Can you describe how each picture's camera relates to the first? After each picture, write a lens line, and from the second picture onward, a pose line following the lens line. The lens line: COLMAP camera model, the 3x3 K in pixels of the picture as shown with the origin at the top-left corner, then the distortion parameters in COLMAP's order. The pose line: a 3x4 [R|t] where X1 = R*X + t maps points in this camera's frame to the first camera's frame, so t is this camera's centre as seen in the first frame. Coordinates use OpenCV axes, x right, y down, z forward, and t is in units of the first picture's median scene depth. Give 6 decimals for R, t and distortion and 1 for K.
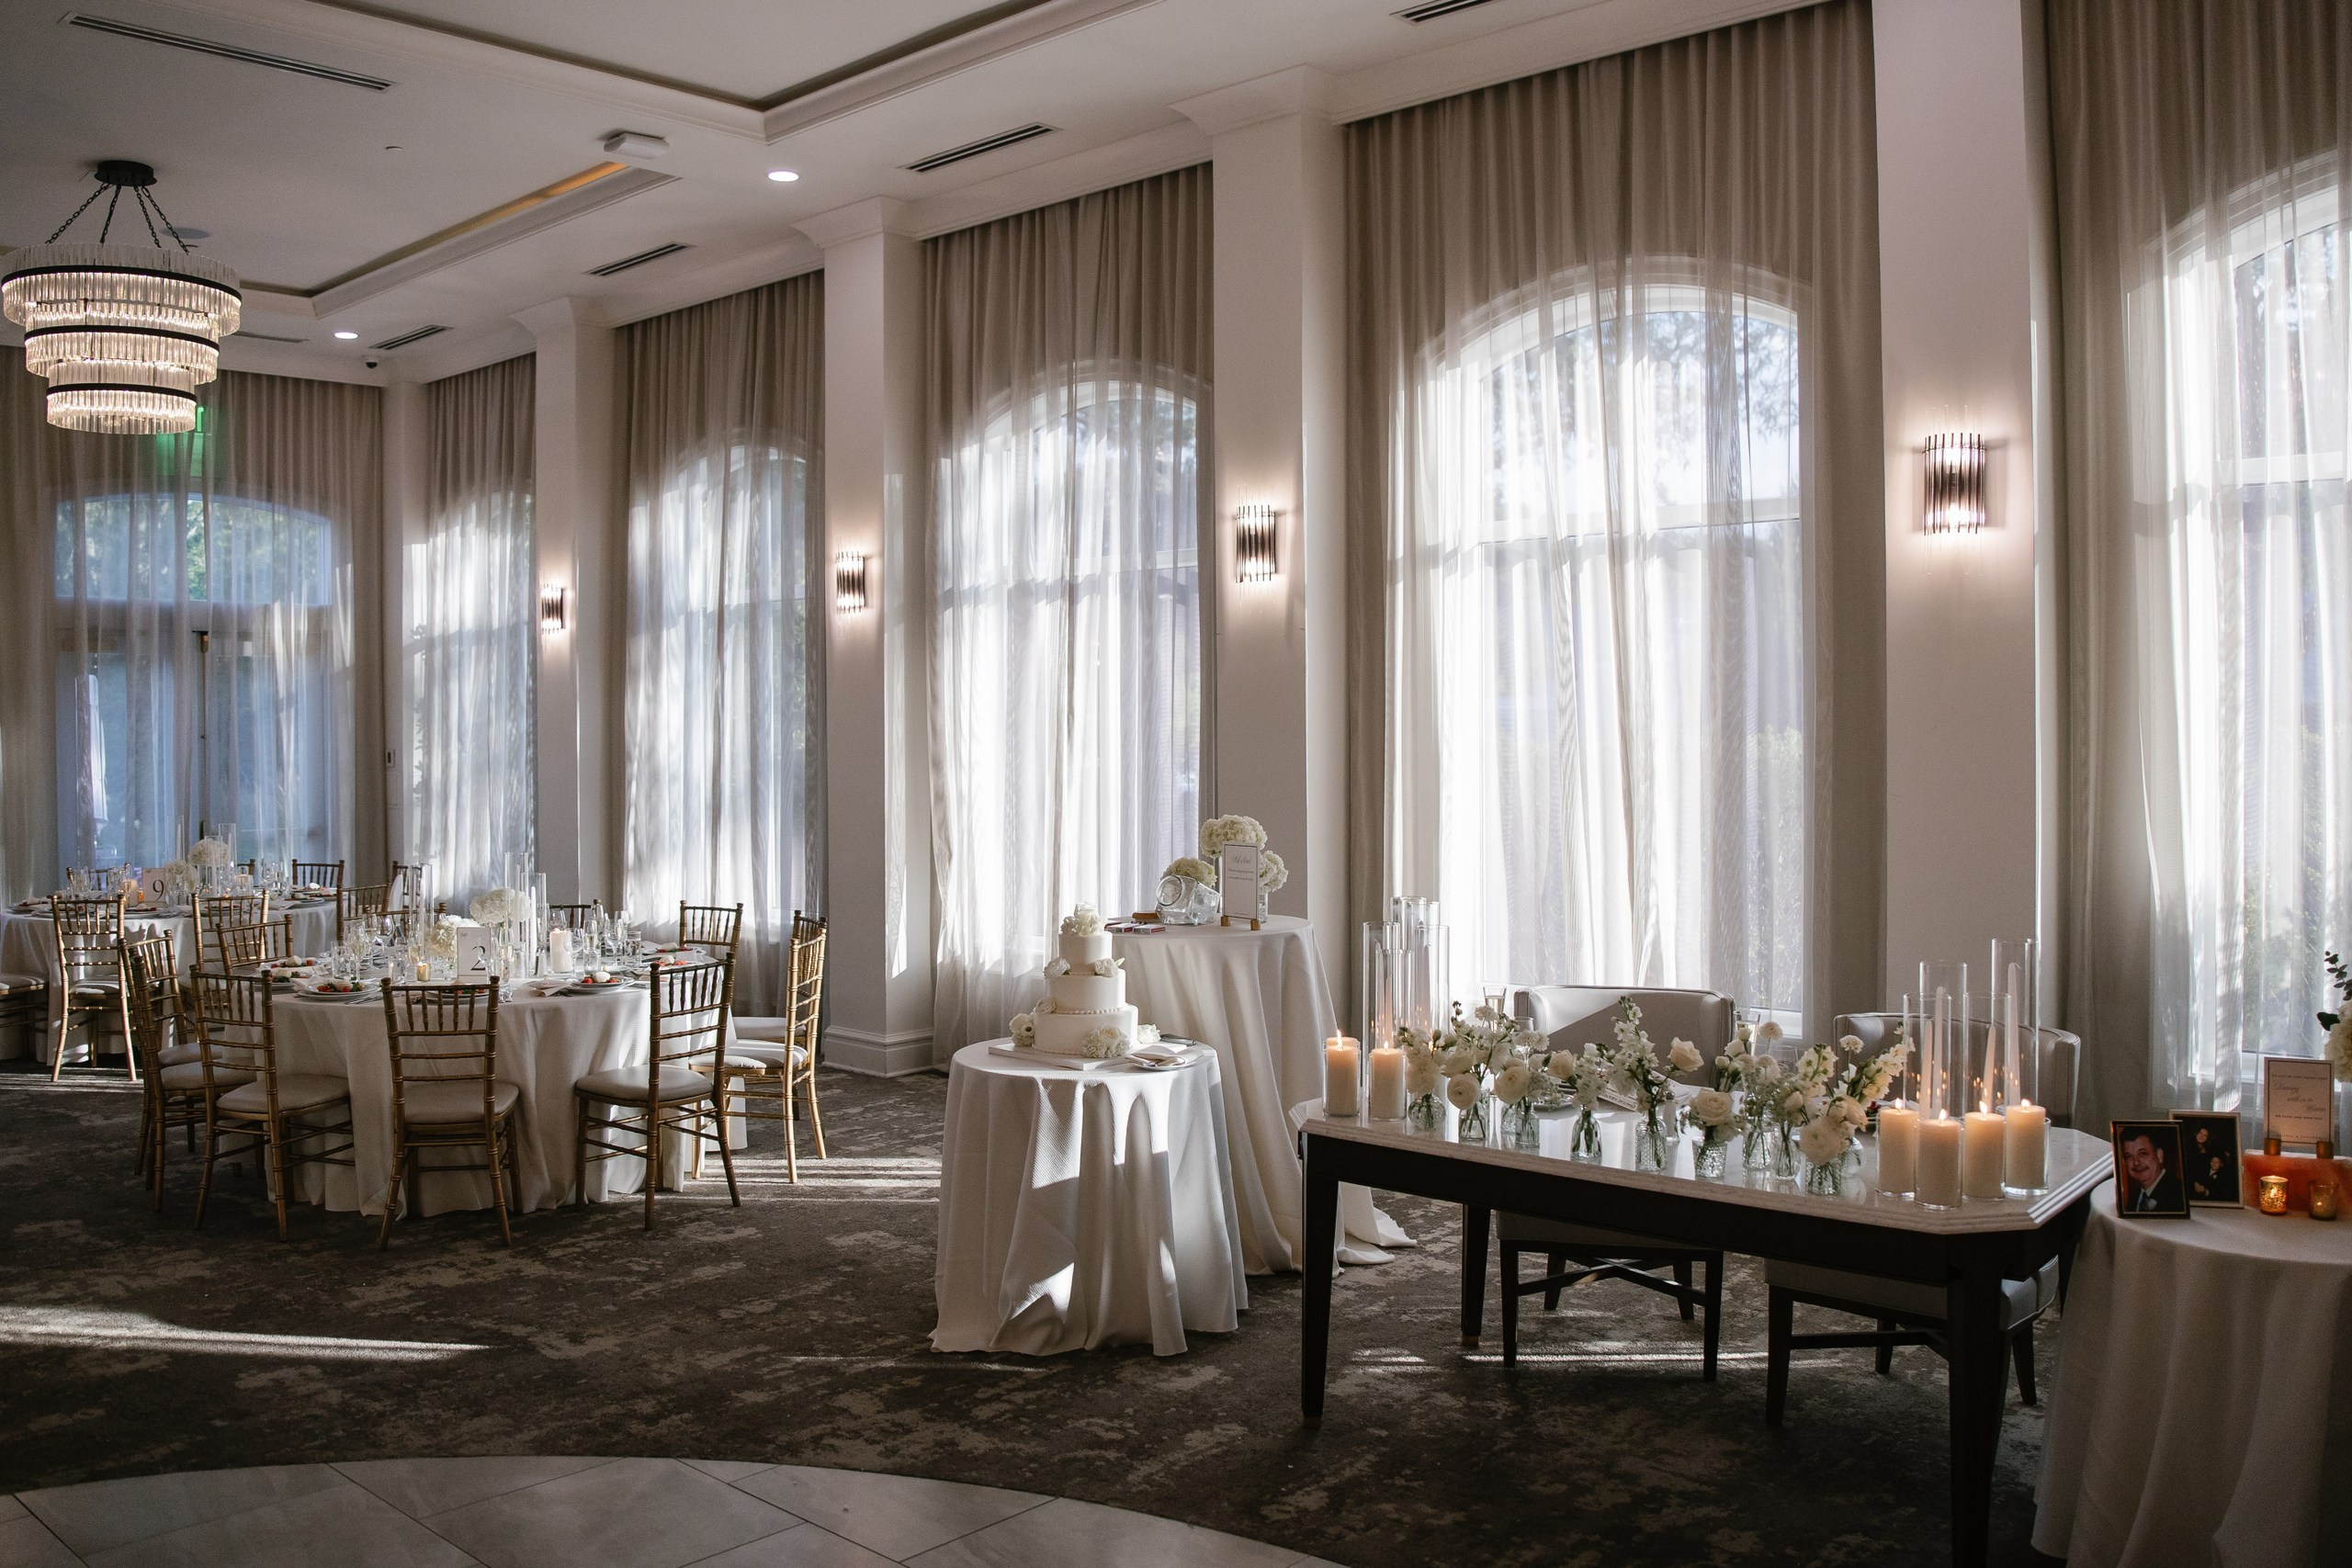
lens RADIAL K [[1972.8, 0, 1176.0], [0, 1972.8, 784.0], [0, 0, 1]] dist [-0.084665, -0.008030]
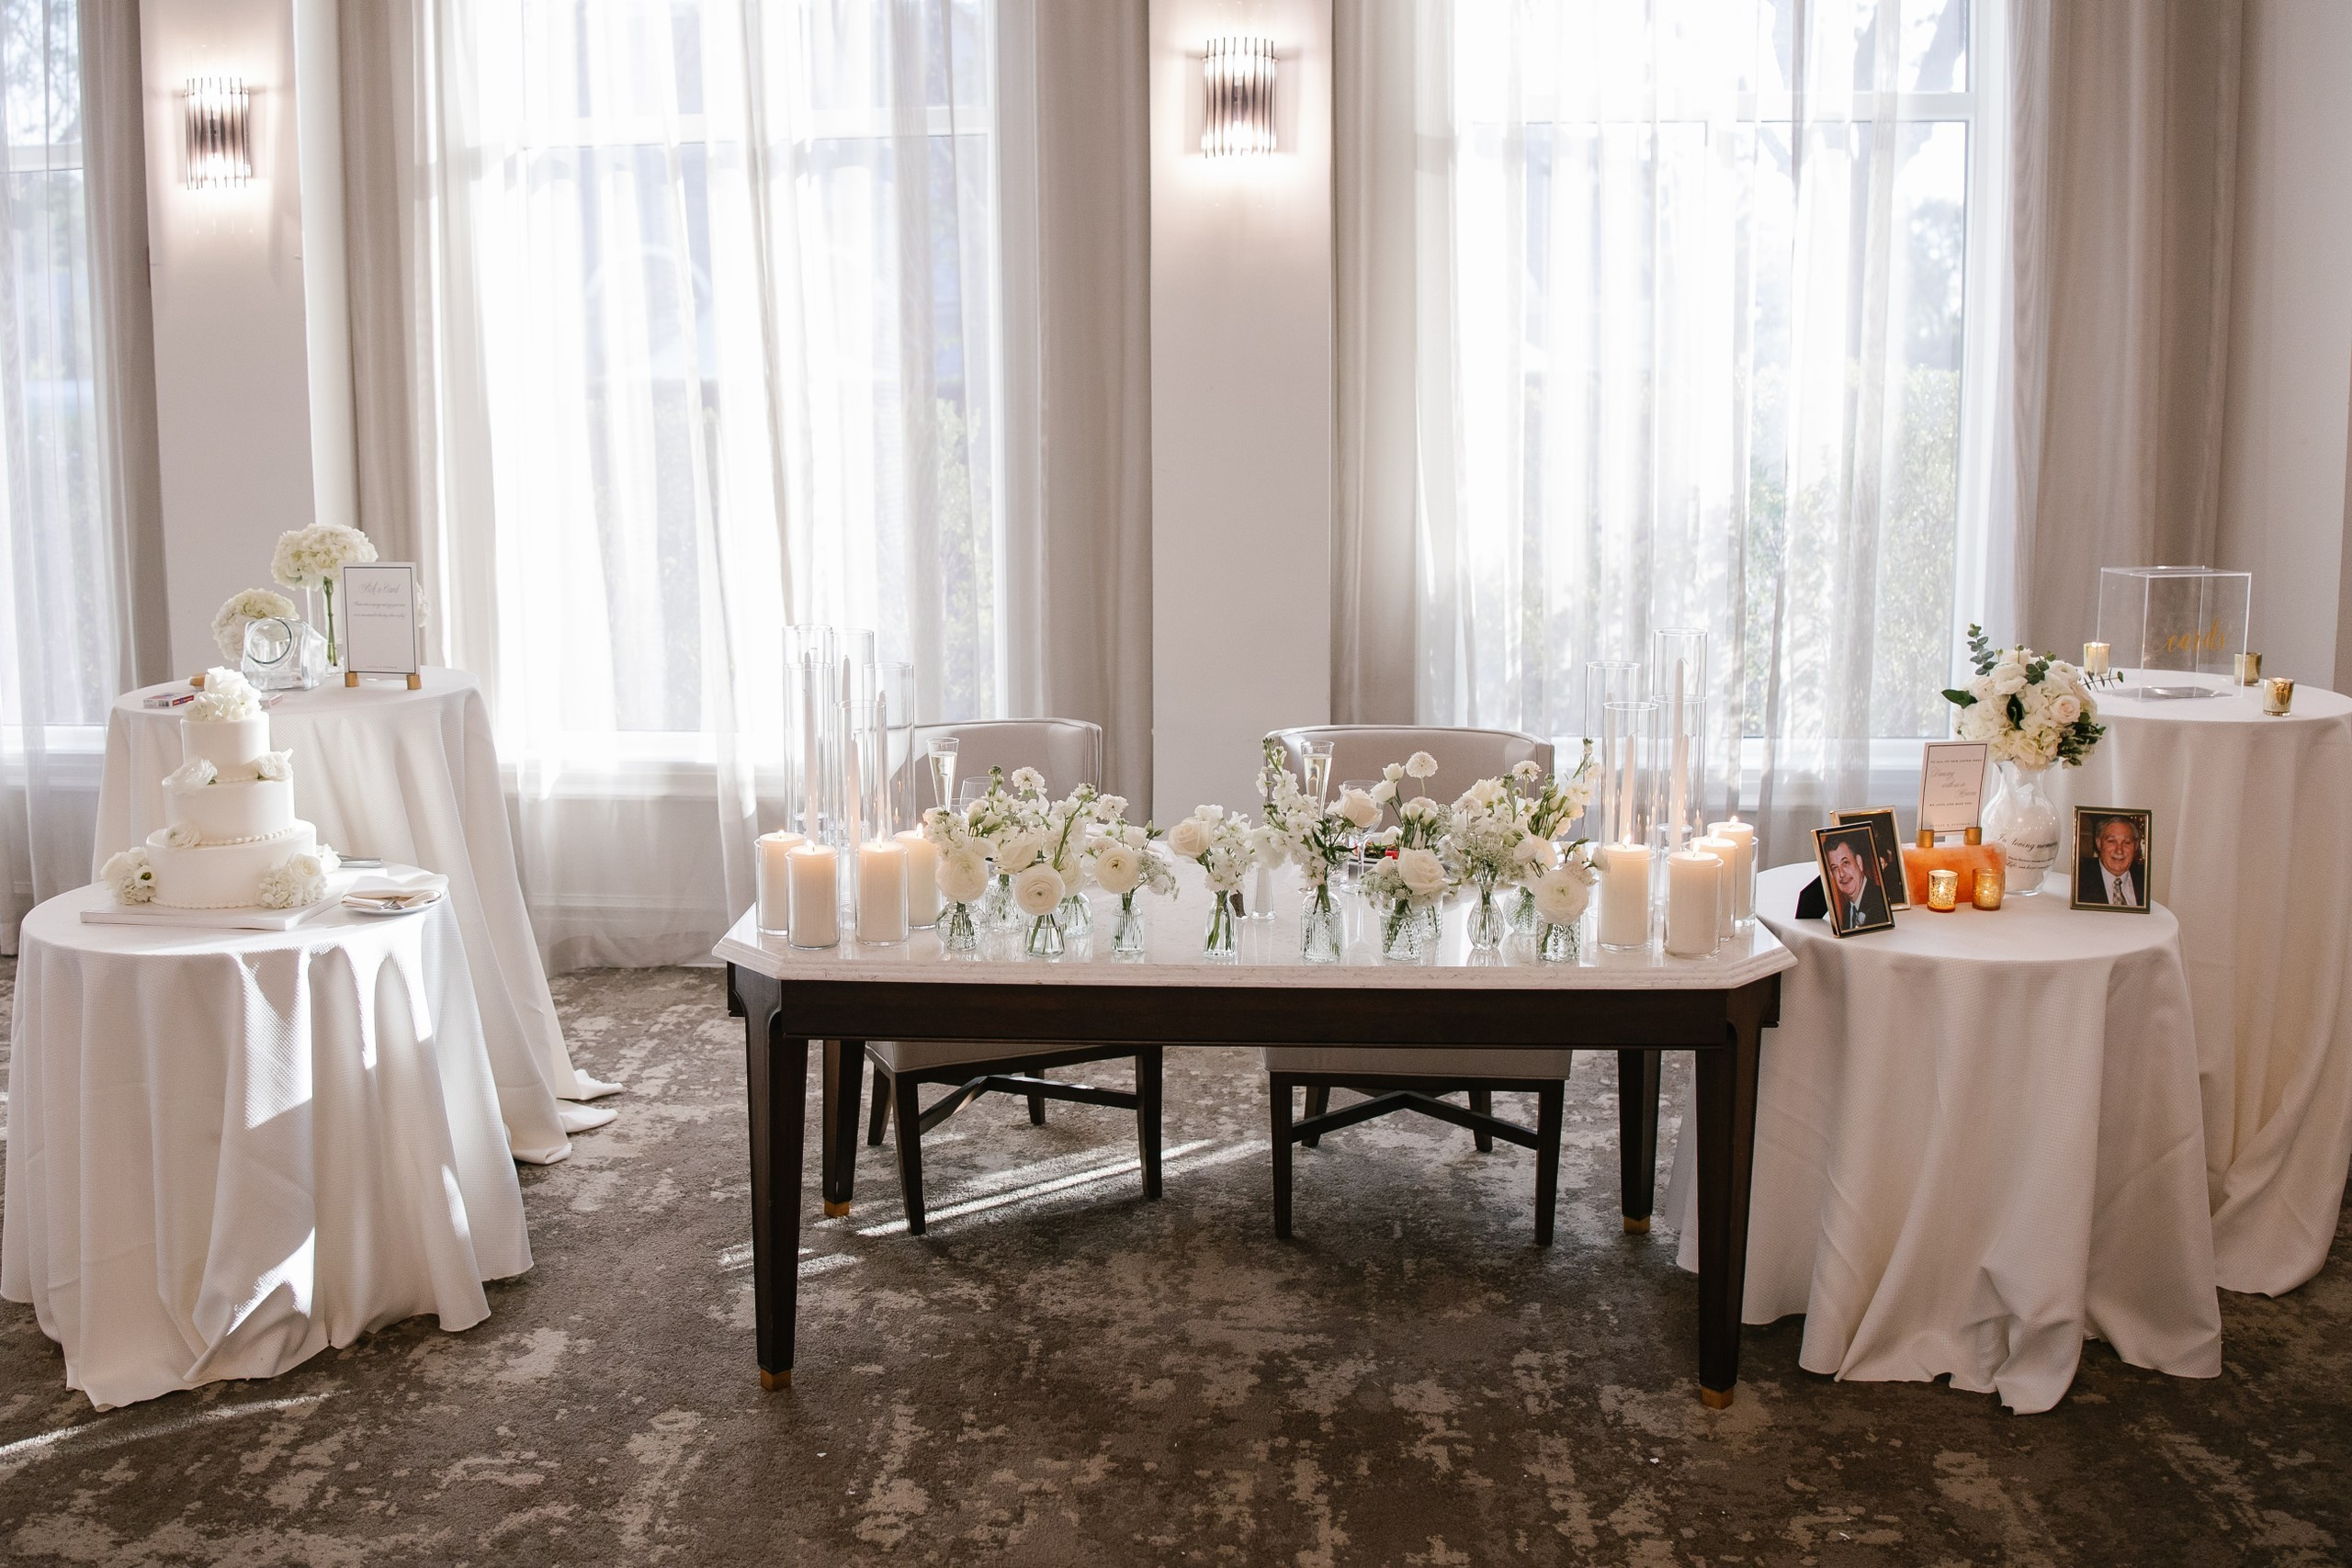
lens RADIAL K [[2154.0, 0, 1175.9], [0, 2154.0, 720.5], [0, 0, 1]] dist [-0.092802, -0.011834]
pose [[0.791572, -0.090547, 0.604330, -0.237812], [0.020944, 0.992400, 0.121258, 0.000763], [-0.610717, -0.083327, 0.787453, 0.300938]]
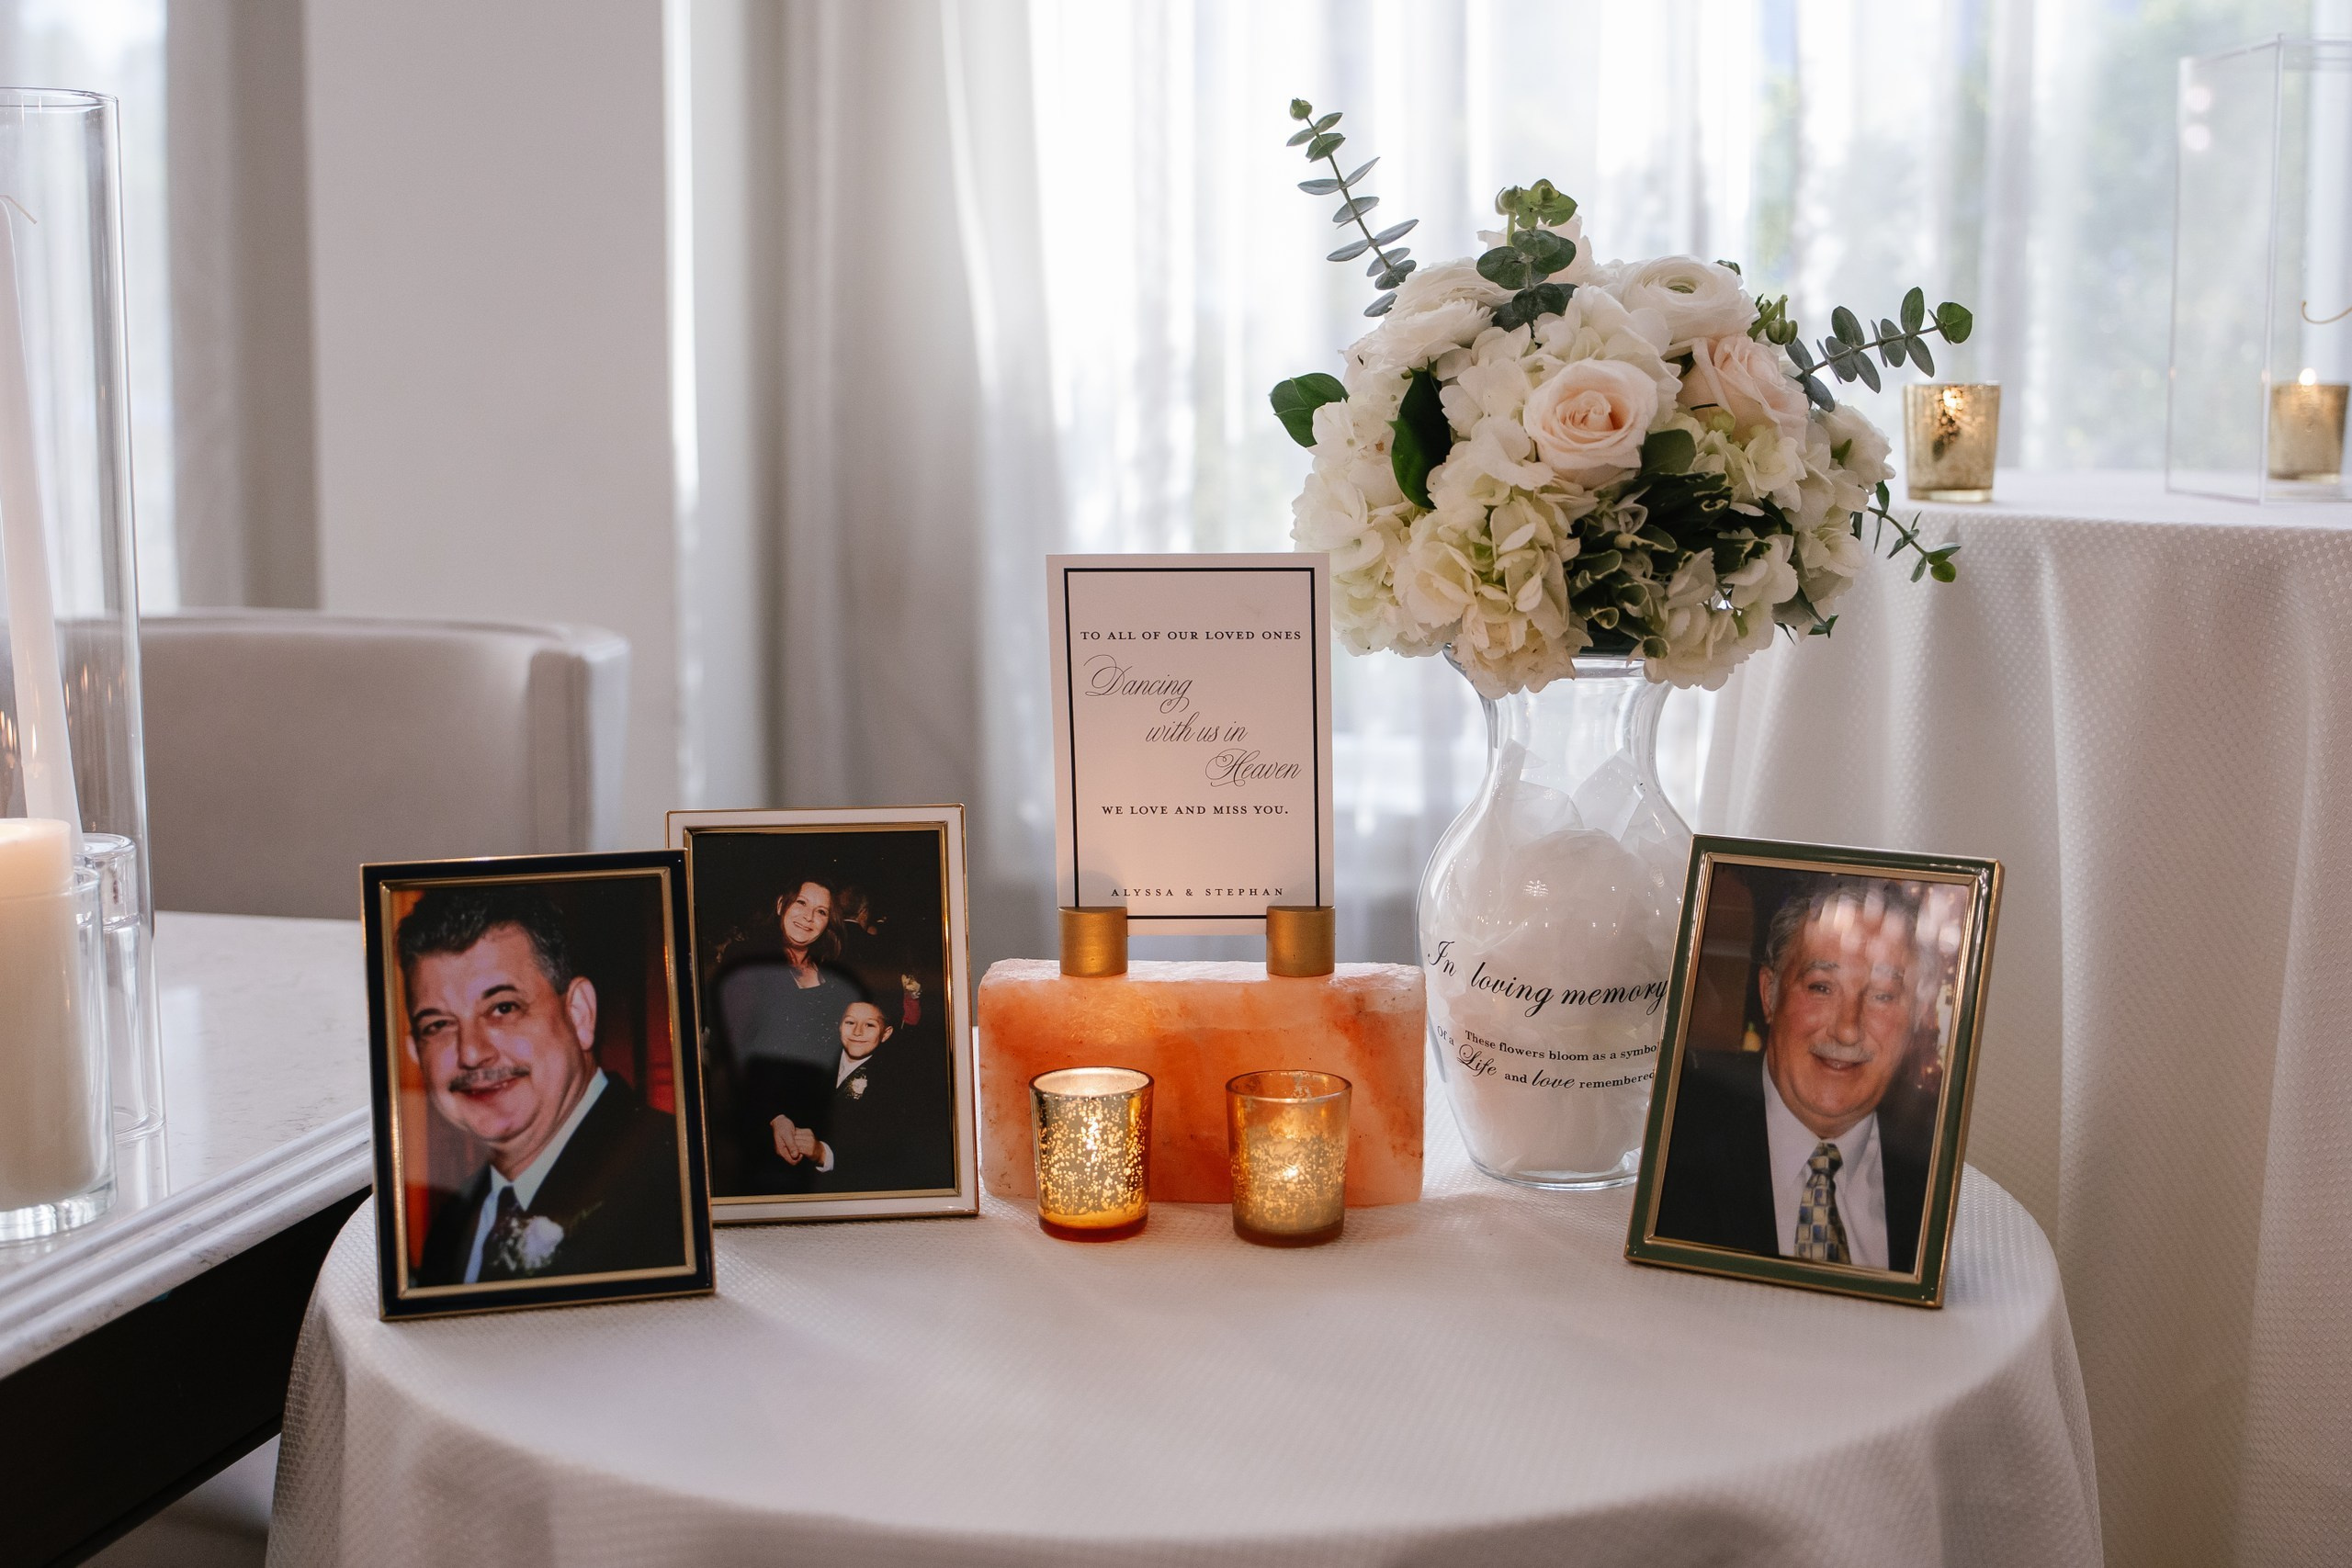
lens RADIAL K [[3114.8, 0, 1176.0], [0, 3114.8, 784.0], [0, 0, 1]] dist [-0.015577, -0.016635]
pose [[0.897222, -0.051620, 0.438551, 0.301246], [0.007969, 0.994875, 0.100798, 0.095618], [-0.441507, -0.086943, 0.893035, 0.474135]]
